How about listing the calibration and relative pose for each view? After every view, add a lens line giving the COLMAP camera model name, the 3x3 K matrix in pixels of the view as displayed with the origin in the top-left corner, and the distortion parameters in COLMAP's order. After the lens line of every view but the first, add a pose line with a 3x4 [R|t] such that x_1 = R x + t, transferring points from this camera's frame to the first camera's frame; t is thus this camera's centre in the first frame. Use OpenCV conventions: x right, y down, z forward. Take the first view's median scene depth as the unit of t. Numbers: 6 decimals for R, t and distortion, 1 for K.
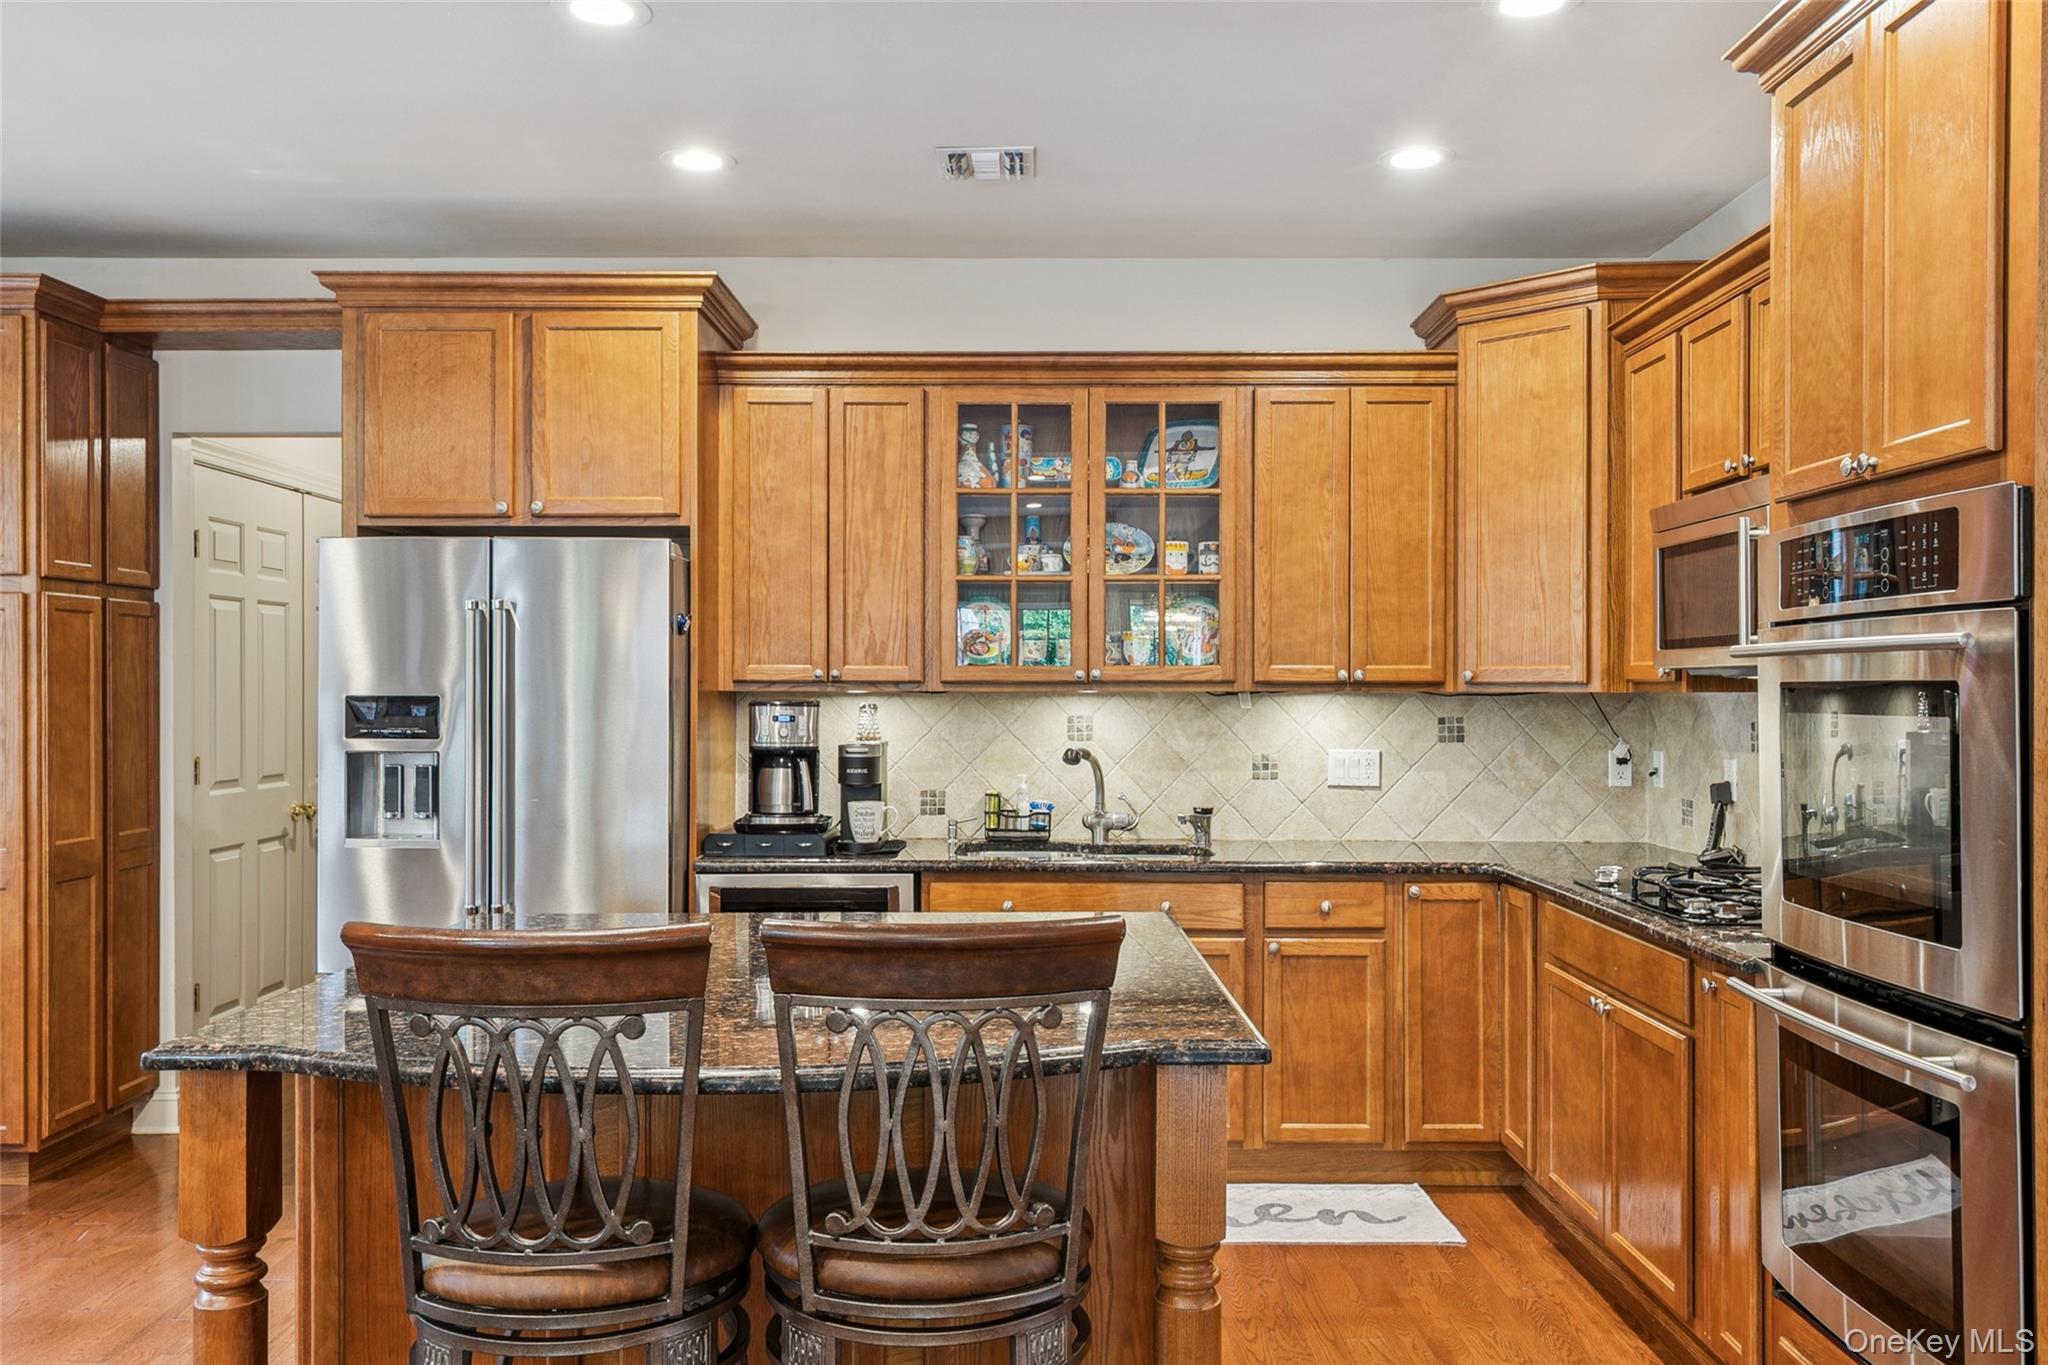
lens RADIAL K [[1688.0, 0, 1038.7], [0, 1688.0, 689.9], [0, 0, 1]] dist [0.014366, 0.009012]
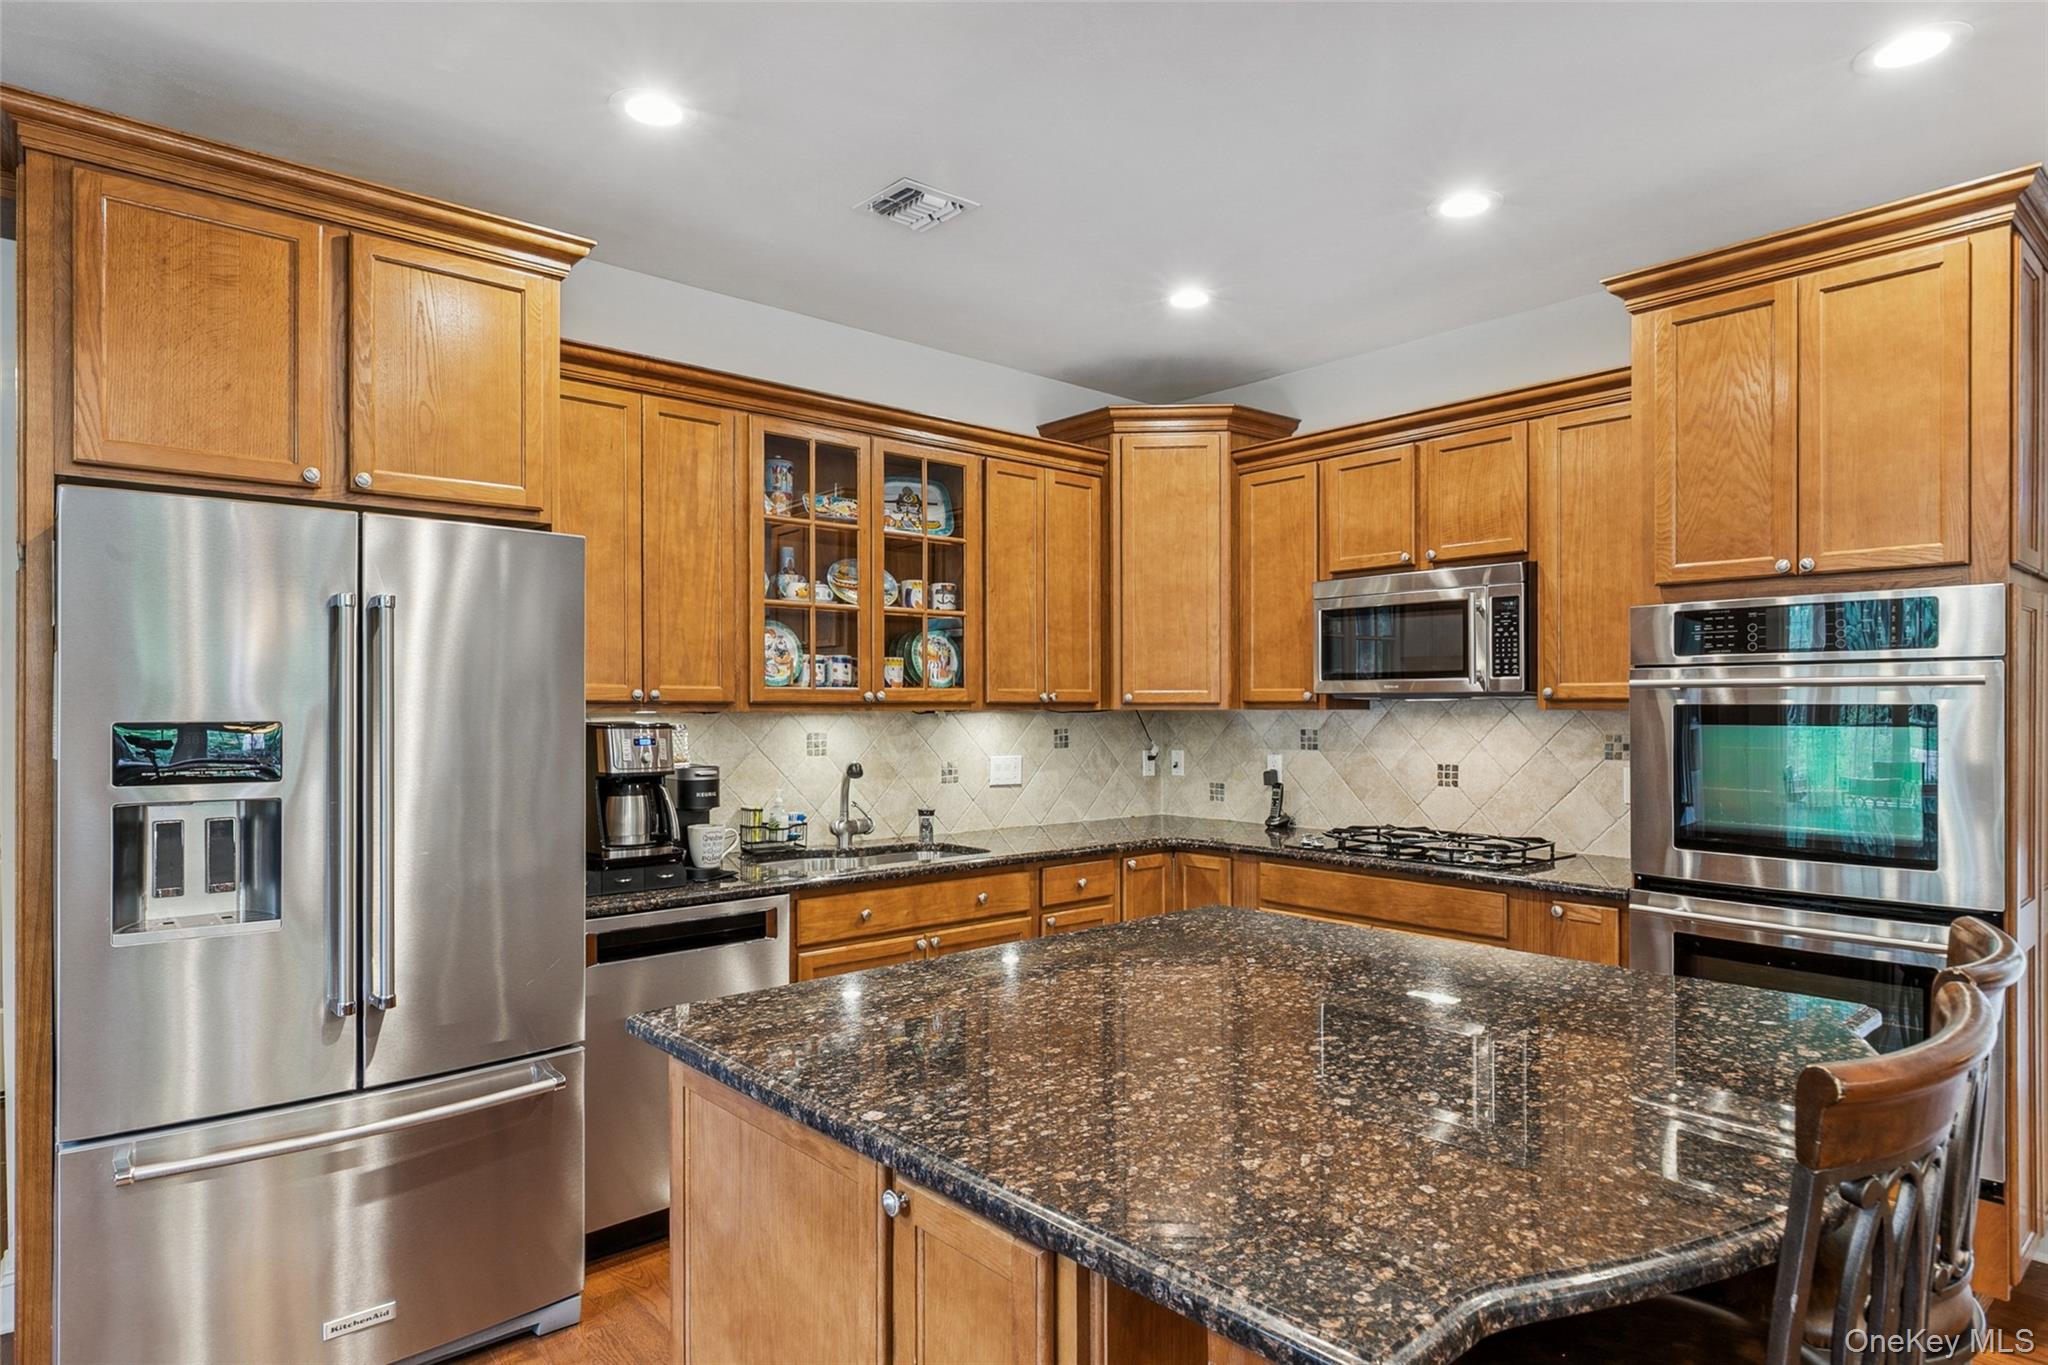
lens RADIAL K [[1137.0, 0, 1011.4], [0, 1137.0, 703.1], [0, 0, 1]] dist [-0.008261, 0.001117]
pose [[0.749456, -0.000124, 0.662054, -0.412311], [0.001242, 0.999998, -0.001218, -0.003356], [-0.662053, 0.001735, 0.749455, 0.398239]]
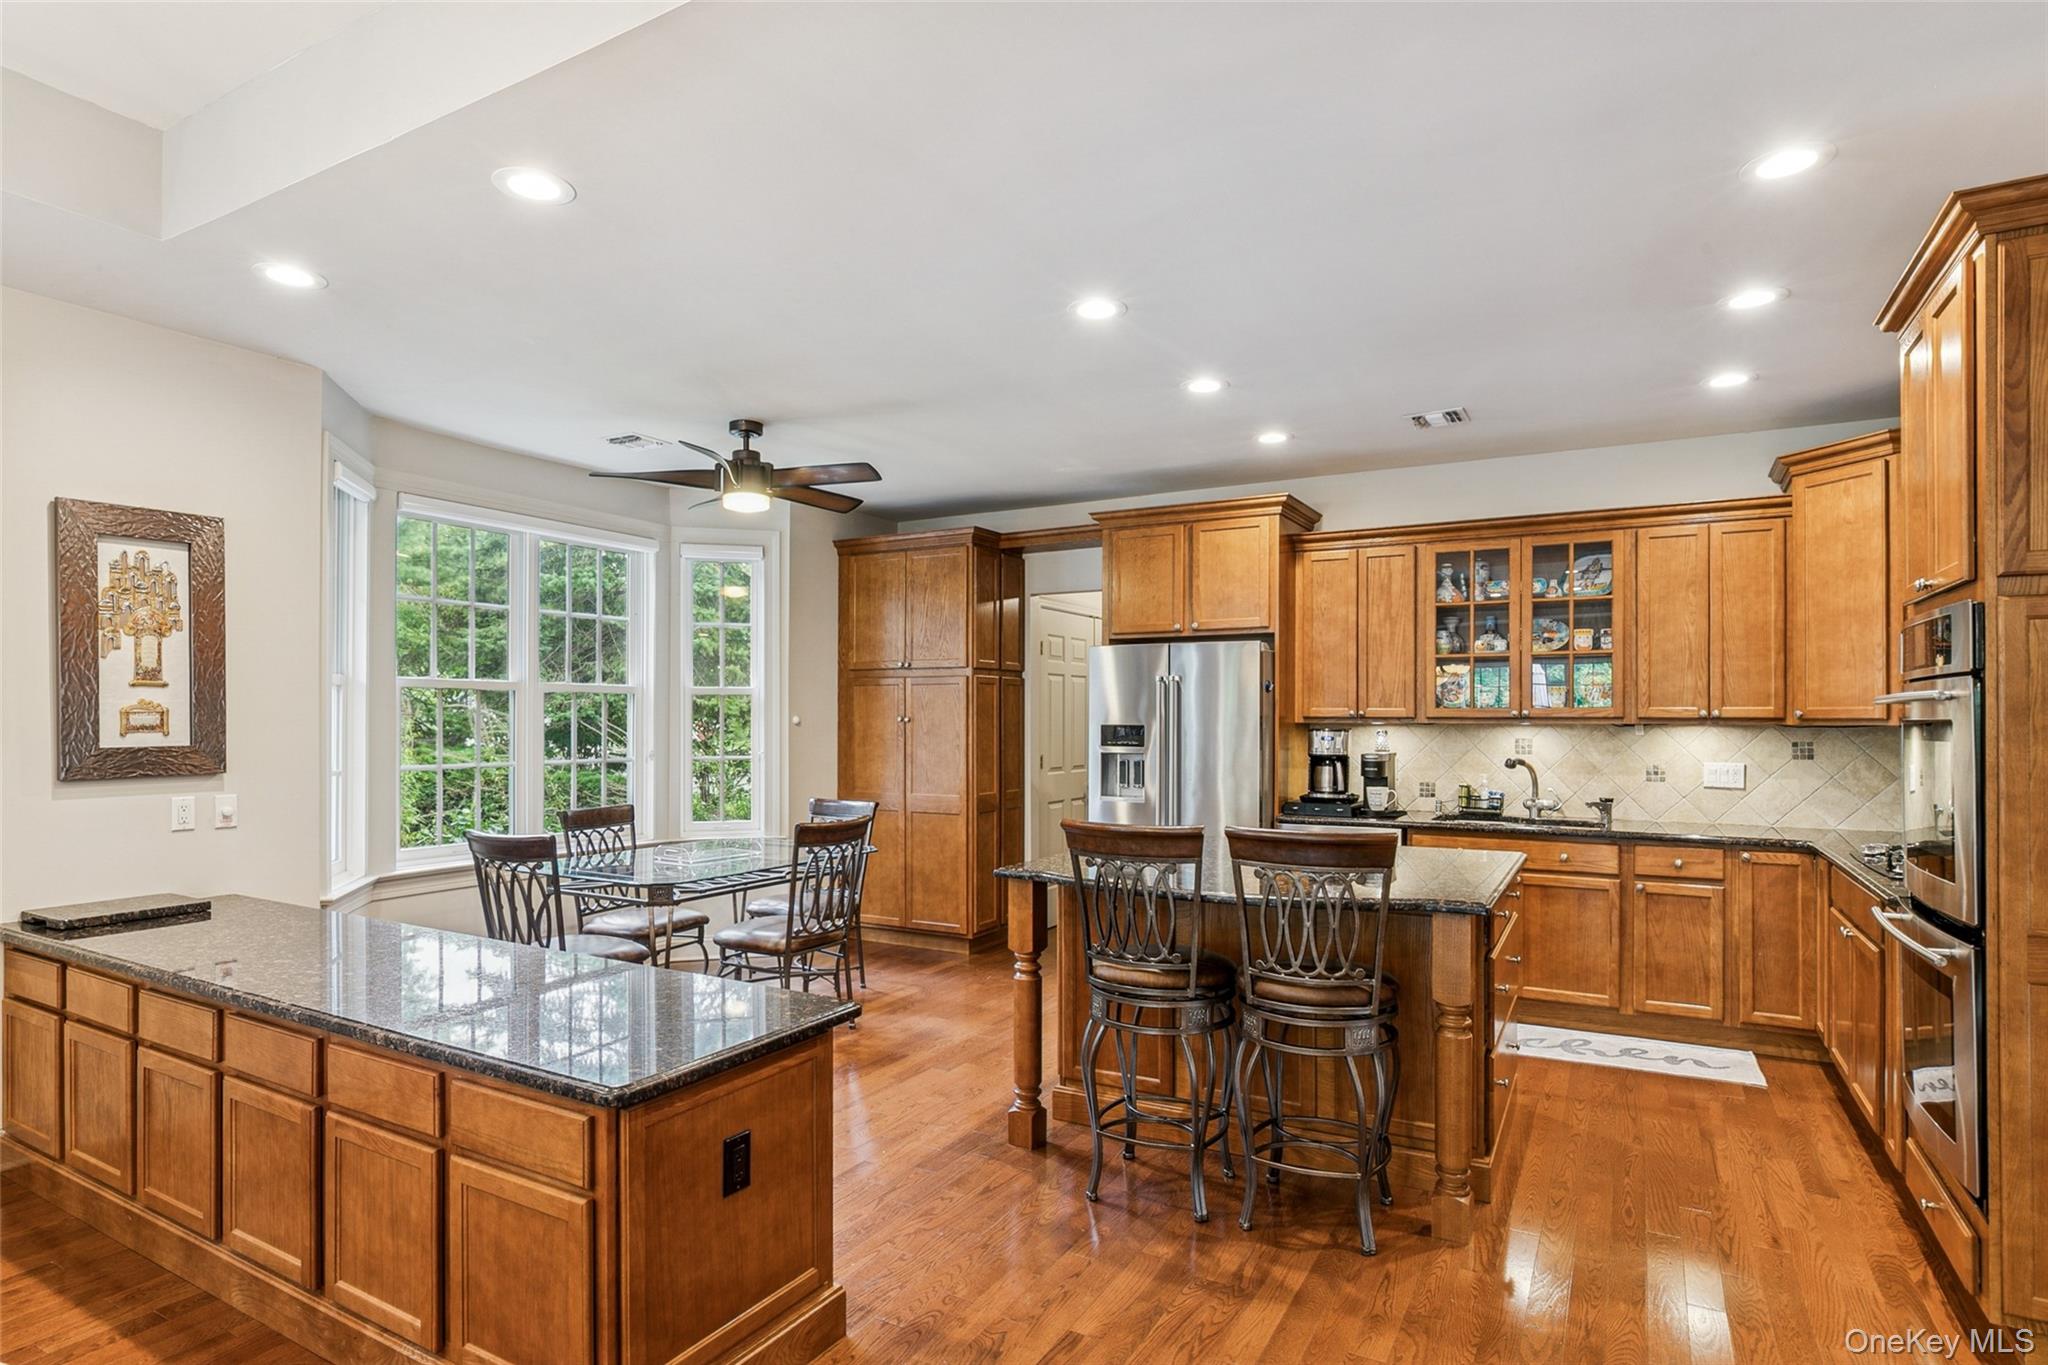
lens RADIAL K [[1137.0, 0, 995.5], [0, 1137.0, 711.4], [0, 0, 1]] dist [-0.008261, 0.001117]
pose [[0.863537, -0.002246, -0.504281, 0.150102], [-0.001615, 0.999973, -0.007219, -0.002356], [0.504284, 0.007048, 0.863509, -0.209334]]
